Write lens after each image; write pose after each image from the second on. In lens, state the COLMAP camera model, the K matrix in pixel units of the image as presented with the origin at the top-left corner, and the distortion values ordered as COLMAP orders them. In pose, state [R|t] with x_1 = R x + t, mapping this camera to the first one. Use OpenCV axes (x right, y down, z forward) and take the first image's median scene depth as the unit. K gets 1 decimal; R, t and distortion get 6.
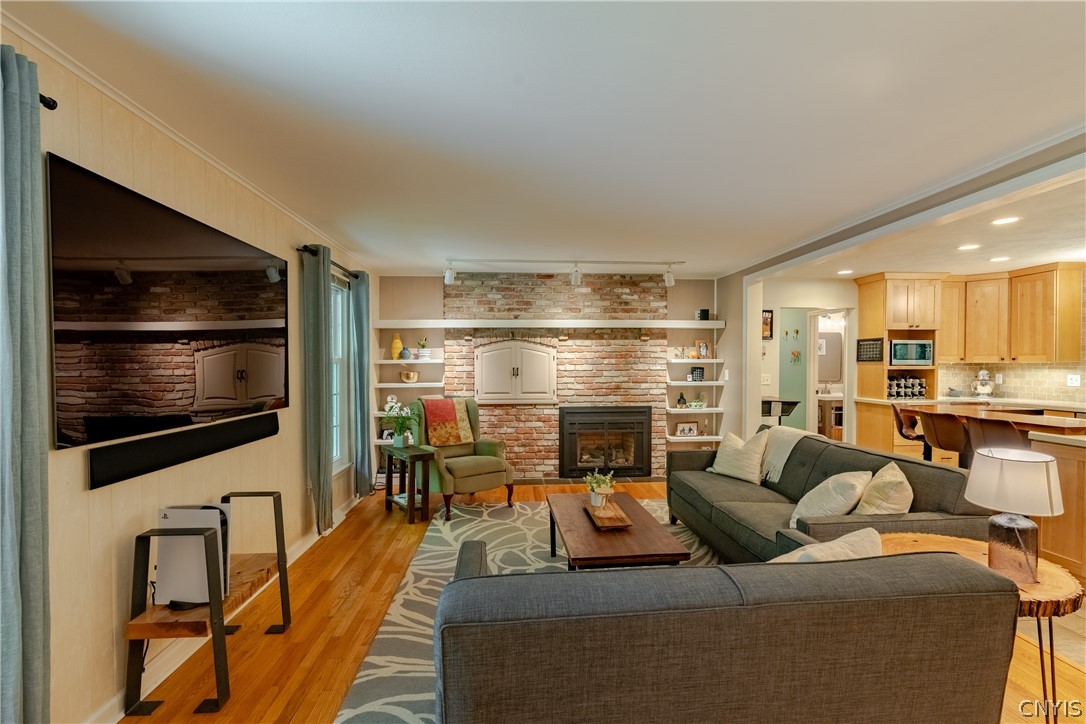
lens RADIAL K [[497.4, 0, 539.5], [0, 497.4, 377.2], [0, 0, 1]] dist [-0.002512, -0.000749]
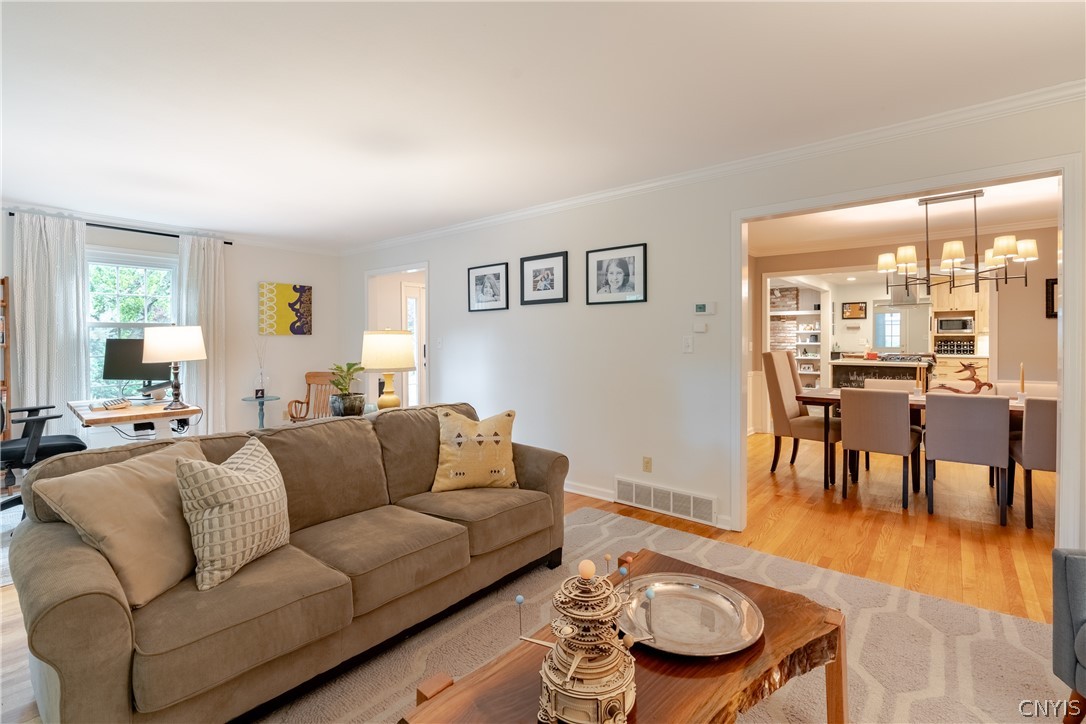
lens RADIAL K [[497.4, 0, 560.0], [0, 497.4, 338.5], [0, 0, 1]] dist [-0.002512, -0.000749]
pose [[0.742588, 0.000118, -0.669749, 0.869860], [-0.013895, 0.999787, -0.015229, 0.035943], [0.669605, 0.020615, 0.742432, -1.053612]]
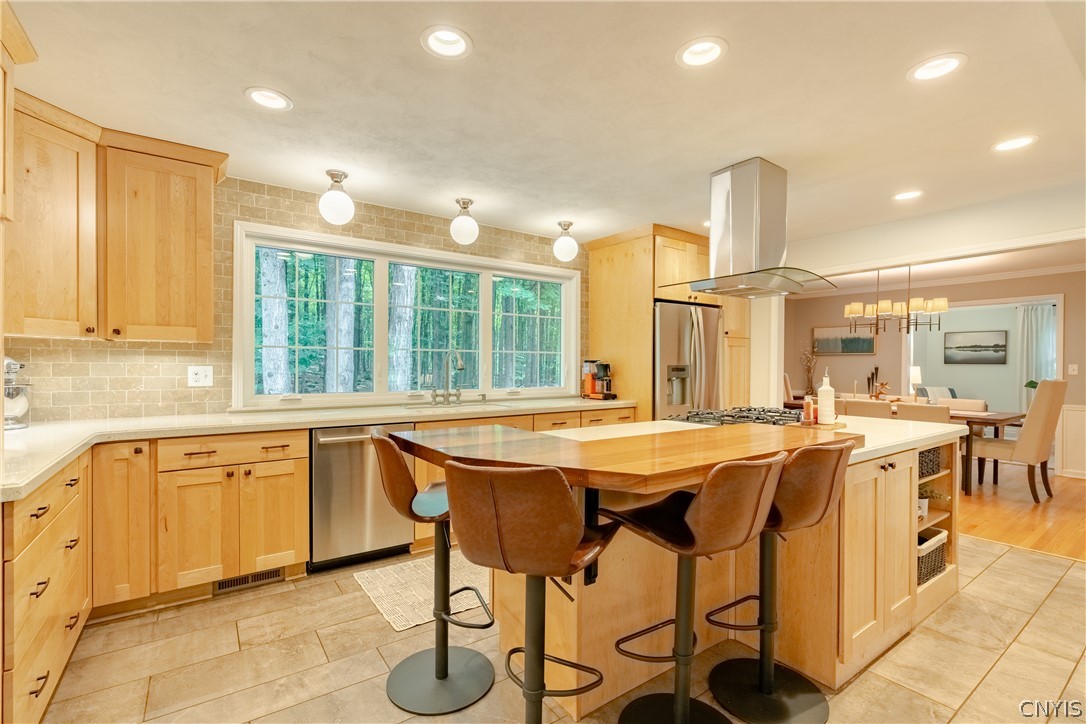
lens RADIAL K [[497.4, 0, 547.2], [0, 497.4, 367.1], [0, 0, 1]] dist [-0.002512, -0.000749]
pose [[-0.539787, -0.002012, 0.841799, 0.364710], [0.017138, 0.999764, 0.013379, -0.003888], [-0.841627, 0.021649, -0.539625, 0.886124]]
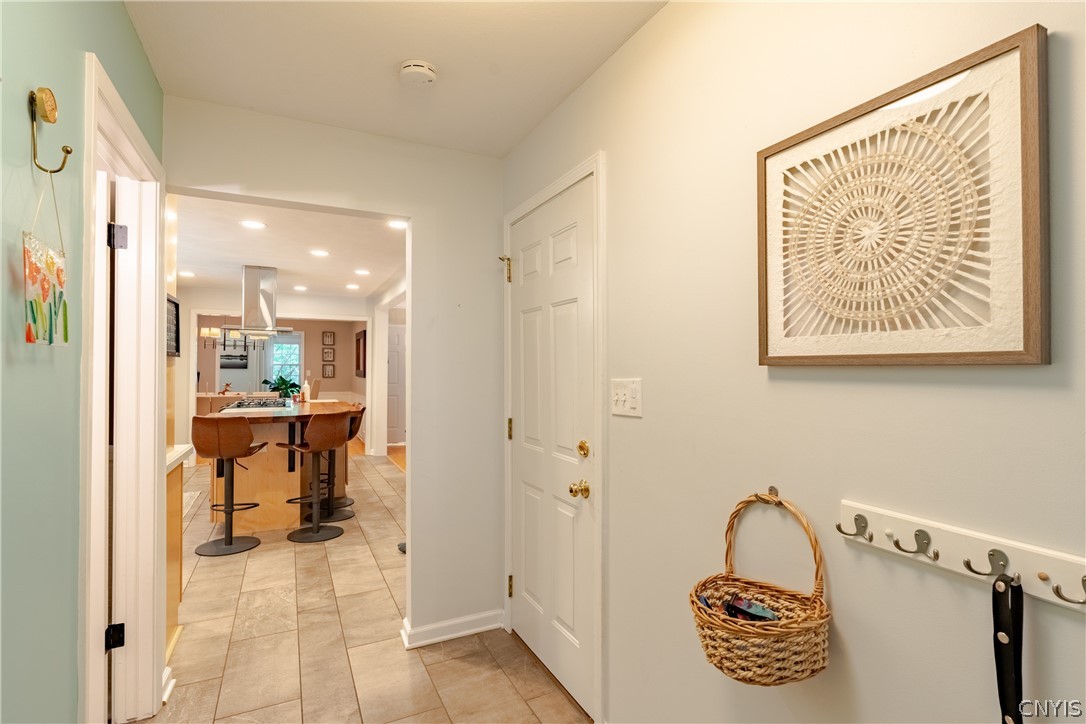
lens RADIAL K [[497.4, 0, 537.2], [0, 497.4, 366.2], [0, 0, 1]] dist [-0.002512, -0.000749]
pose [[-0.919167, -0.005067, -0.393835, 0.570877], [-0.012525, 0.999788, 0.016370, -0.033379], [0.393668, 0.019980, -0.919036, 1.488207]]
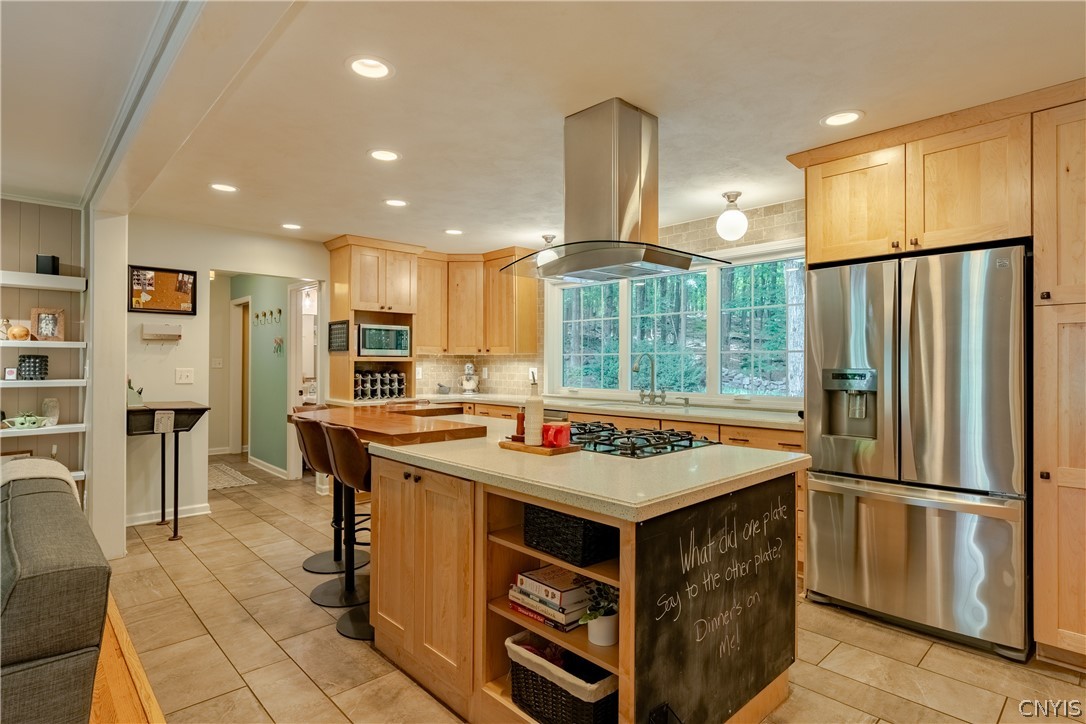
lens RADIAL K [[574.6, 0, 538.6], [0, 574.6, 361.6], [0, 0, 1]] dist [0.000996, -0.000227]
pose [[0.776937, 0.006828, 0.629541, 0.354316], [0.010035, 0.999680, -0.023227, 0.008623], [-0.629498, 0.024364, 0.776620, 0.120711]]
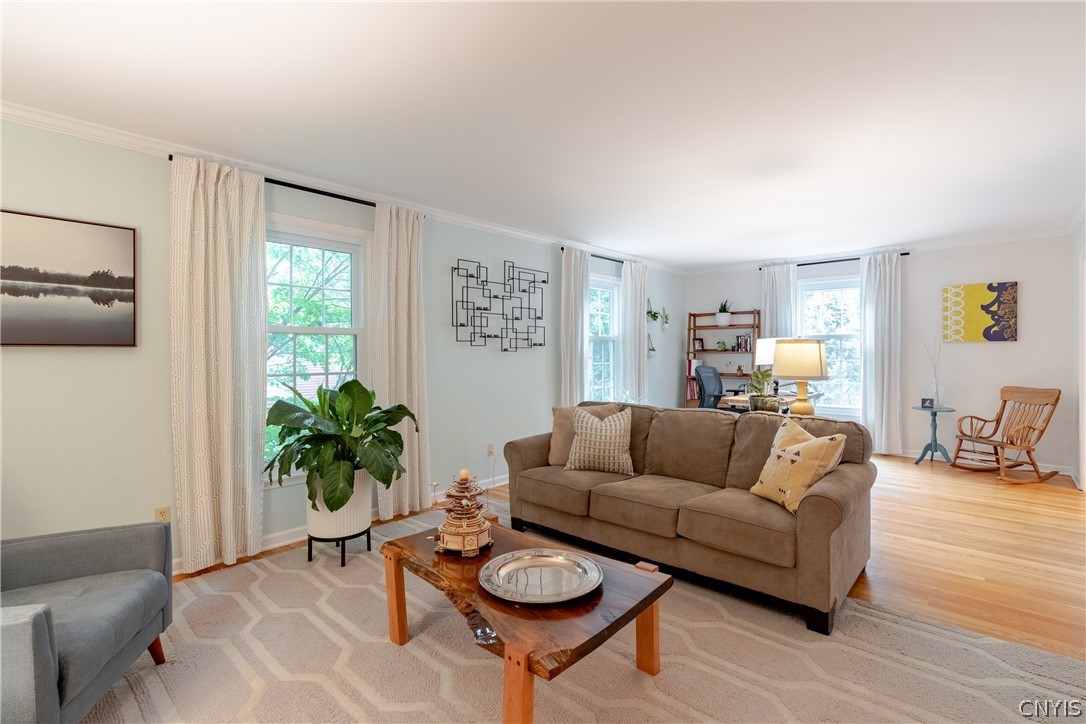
lens RADIAL K [[497.4, 0, 542.3], [0, 497.4, 355.9], [0, 0, 1]] dist [-0.002512, -0.000749]
pose [[-0.711523, 0.014300, -0.702518, 0.957570], [-0.005843, 0.999638, 0.026266, 0.027804], [0.702639, 0.022794, -0.711182, -0.603727]]
